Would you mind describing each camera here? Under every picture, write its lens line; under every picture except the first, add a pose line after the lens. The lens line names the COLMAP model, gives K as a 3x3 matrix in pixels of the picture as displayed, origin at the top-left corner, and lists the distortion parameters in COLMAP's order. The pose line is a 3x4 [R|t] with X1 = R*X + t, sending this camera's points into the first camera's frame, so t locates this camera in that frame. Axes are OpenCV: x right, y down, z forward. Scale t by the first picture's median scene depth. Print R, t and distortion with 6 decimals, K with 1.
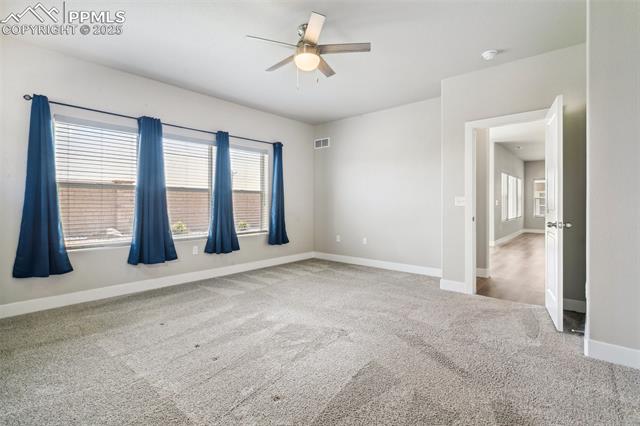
lens RADIAL K [[304.3, 0, 314.4], [0, 304.3, 207.4], [0, 0, 1]] dist [0.000689, 0.000889]
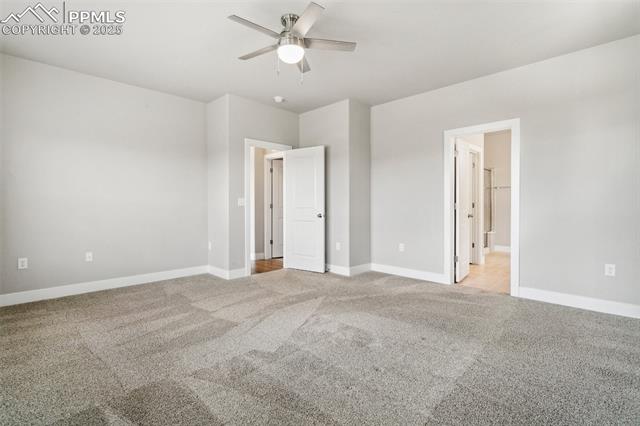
lens RADIAL K [[304.3, 0, 314.4], [0, 304.3, 207.4], [0, 0, 1]] dist [0.000689, 0.000889]
pose [[0.066307, -0.008053, 0.997767, -0.732141], [0.008012, 0.999939, 0.007538, -0.005180], [-0.997767, 0.007495, 0.066368, 0.651635]]
